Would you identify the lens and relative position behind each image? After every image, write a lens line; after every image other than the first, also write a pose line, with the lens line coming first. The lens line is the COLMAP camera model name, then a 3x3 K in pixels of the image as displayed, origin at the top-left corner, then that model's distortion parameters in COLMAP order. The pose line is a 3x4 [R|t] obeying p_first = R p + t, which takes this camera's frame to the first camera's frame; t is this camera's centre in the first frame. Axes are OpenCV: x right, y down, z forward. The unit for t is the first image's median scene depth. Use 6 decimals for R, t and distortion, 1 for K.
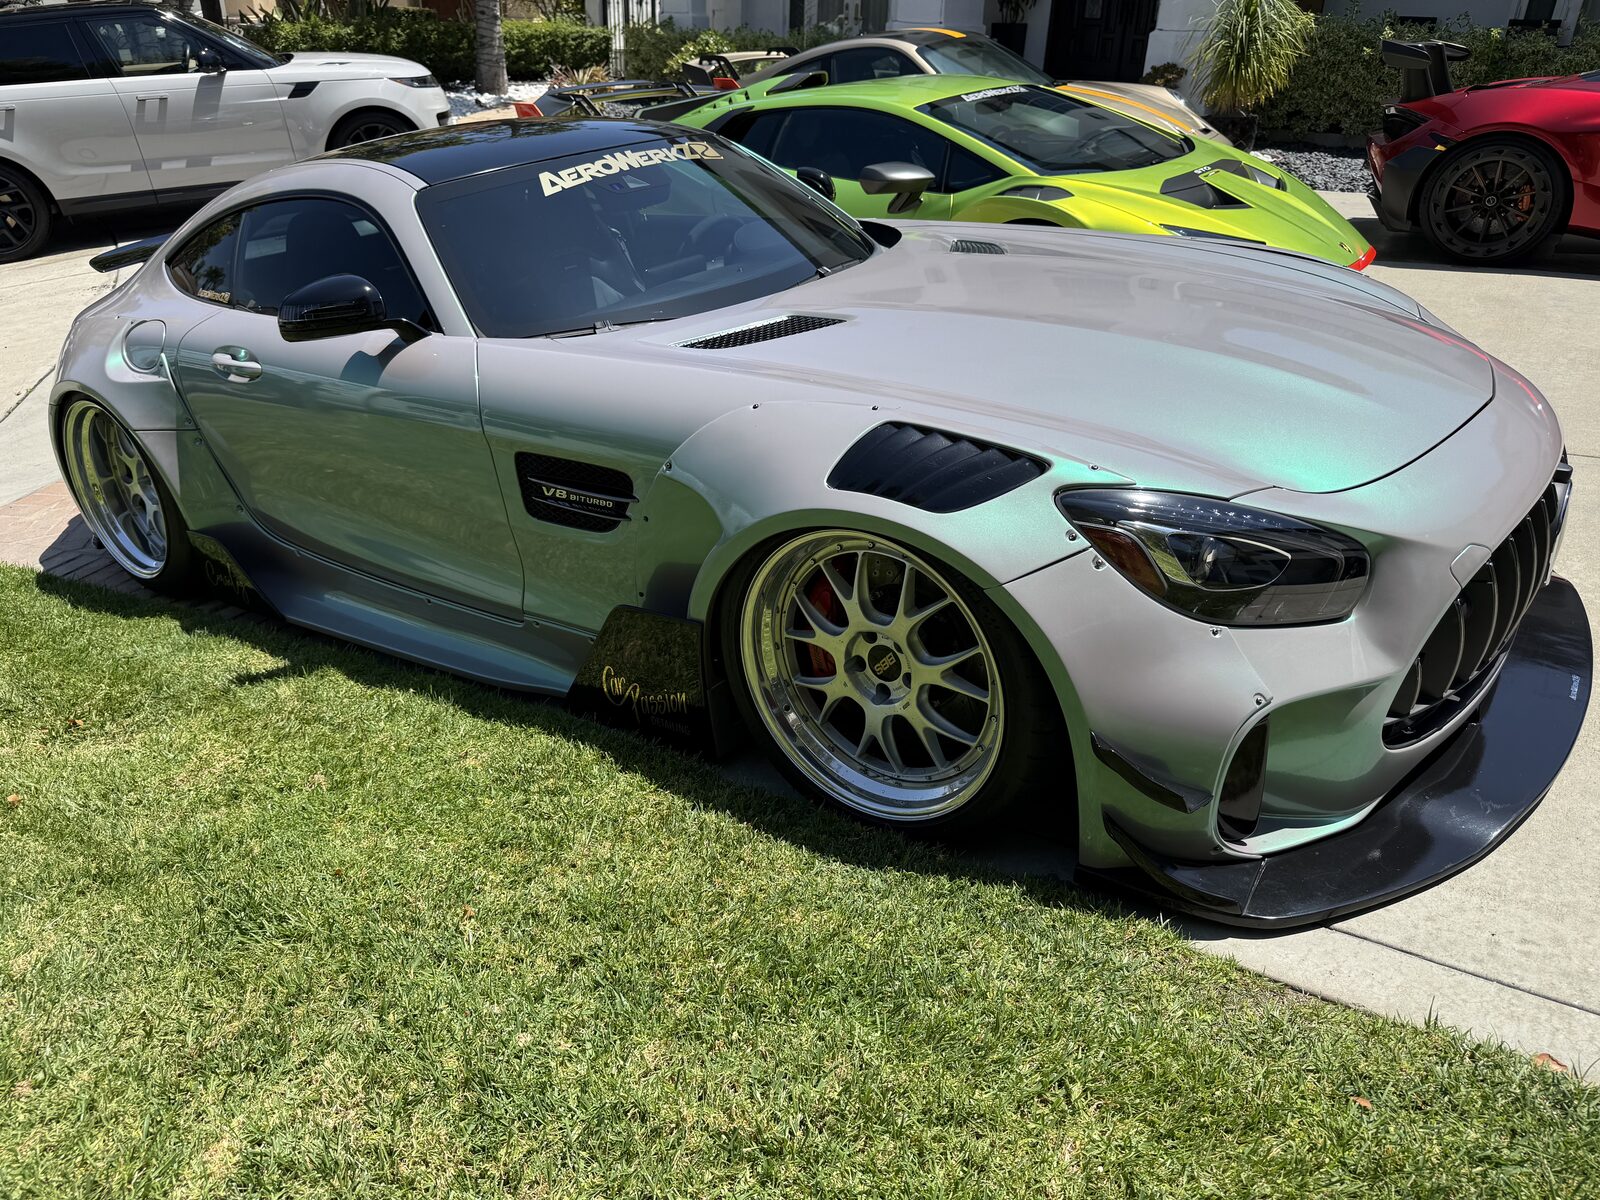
lens RADIAL K [[1132.3, 0, 800.0], [0, 1132.3, 600.0], [0, 0, 1]] dist [0.004551, -0.010346]
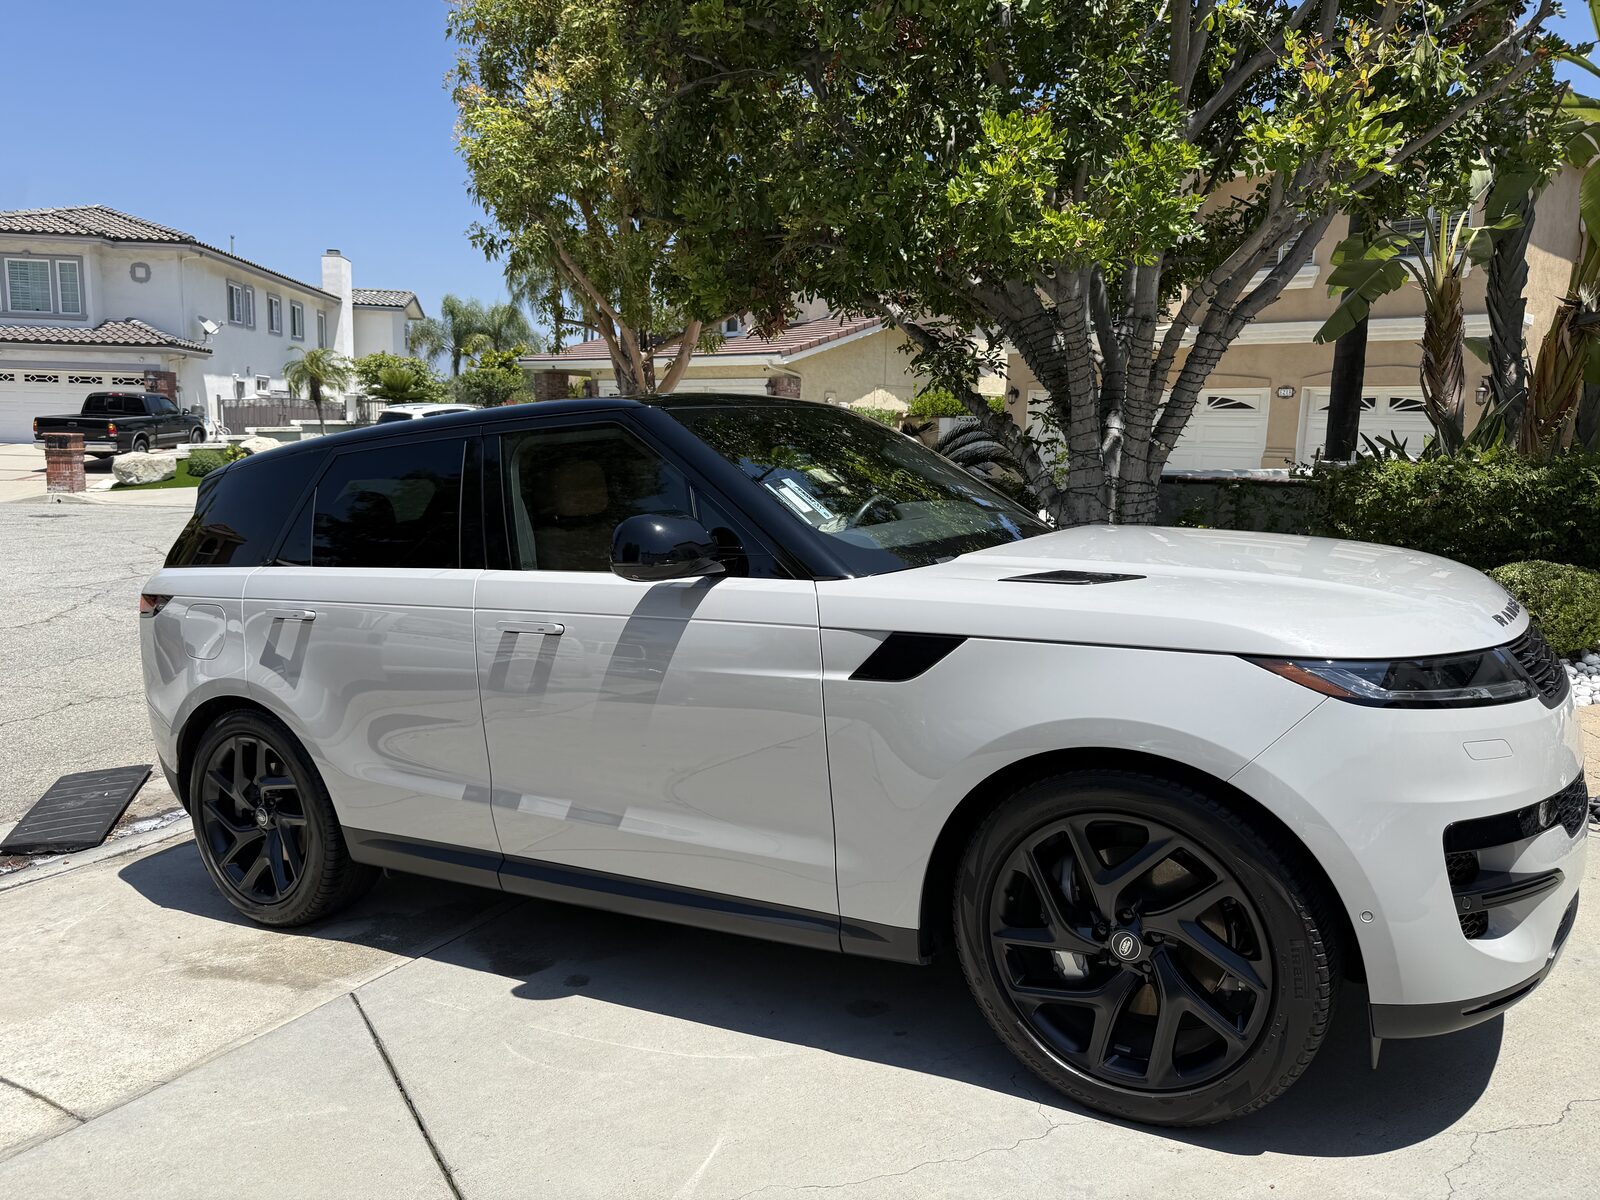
lens RADIAL K [[1133.2, 0, 790.7], [0, 1133.2, 595.0], [0, 0, 1]] dist [0.003469, -0.007758]
pose [[0.508300, 0.108150, -0.854362, -0.204070], [-0.402906, 0.906674, -0.124936, -0.386525], [0.761116, 0.407733, 0.504436, 0.770032]]
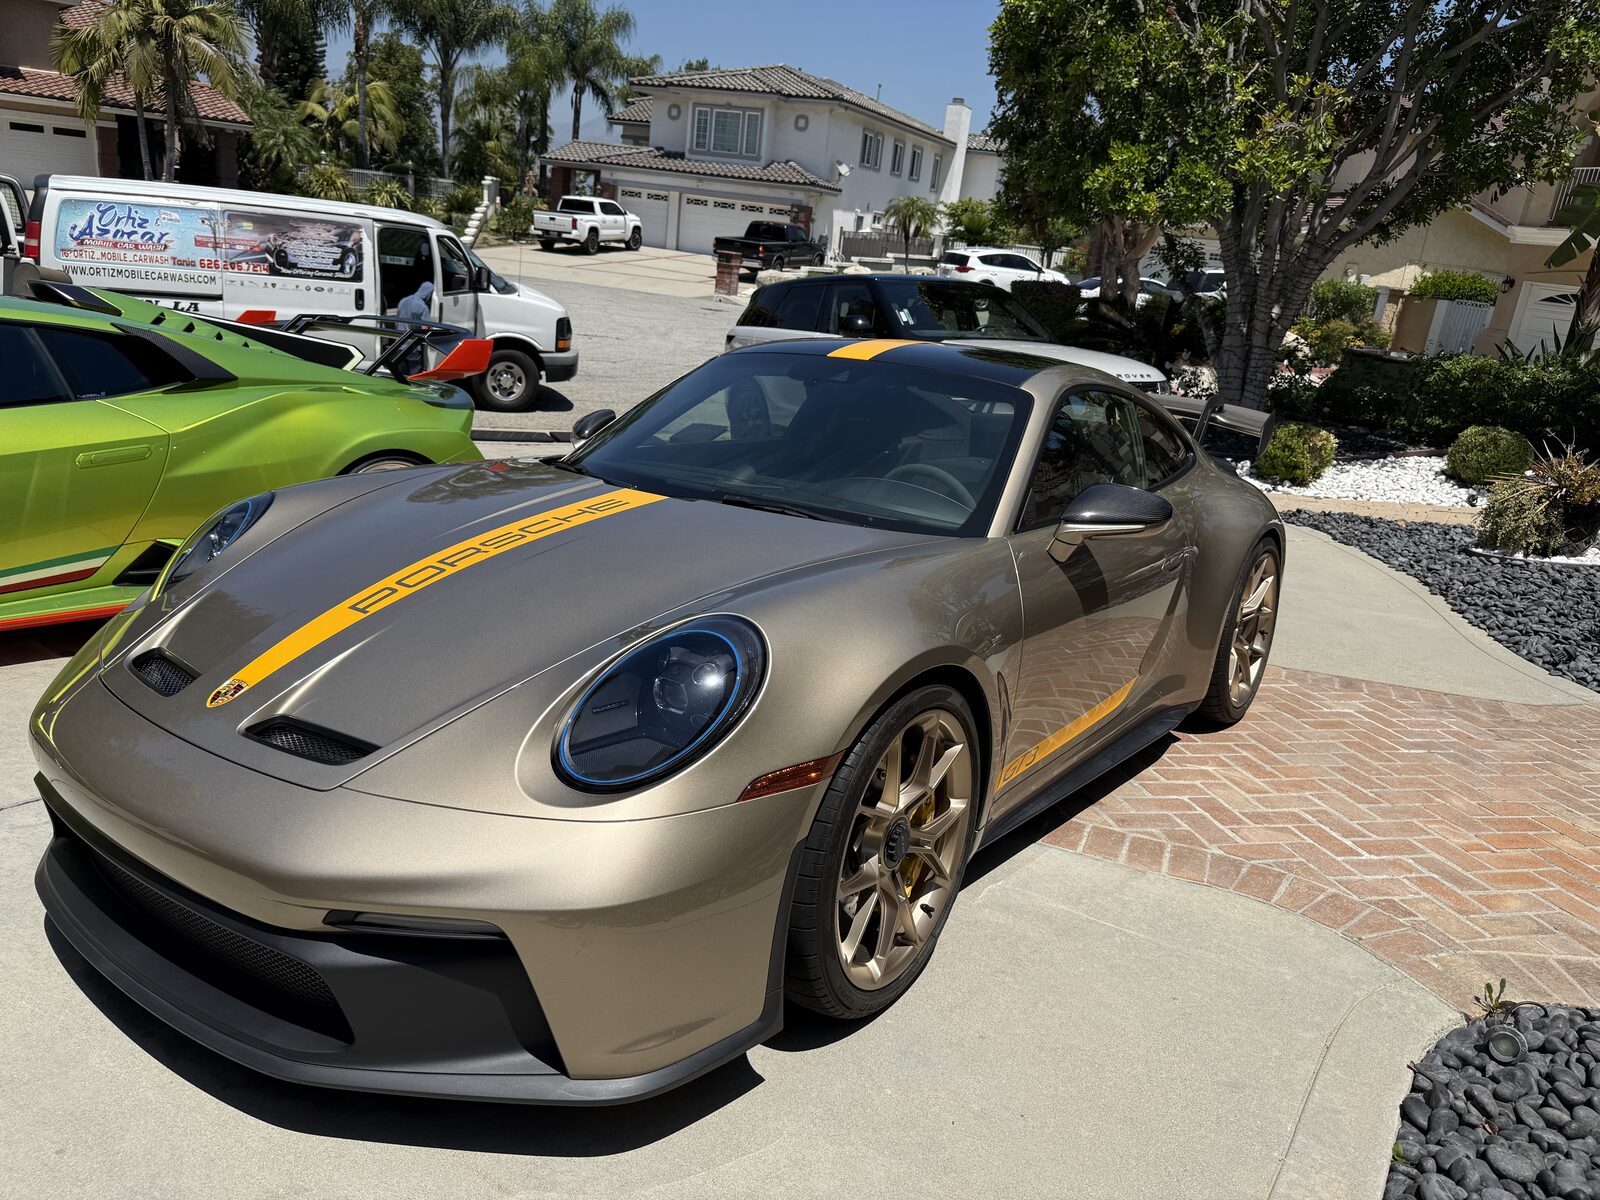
lens RADIAL K [[1131.3, 0, 785.2], [0, 1131.3, 622.2], [0, 0, 1]] dist [0.009819, -0.019558]
pose [[0.007510, 0.302265, -0.953194, 0.445550], [-0.548121, 0.798508, 0.248894, -0.420833], [0.836366, 0.520596, 0.171675, 0.801453]]
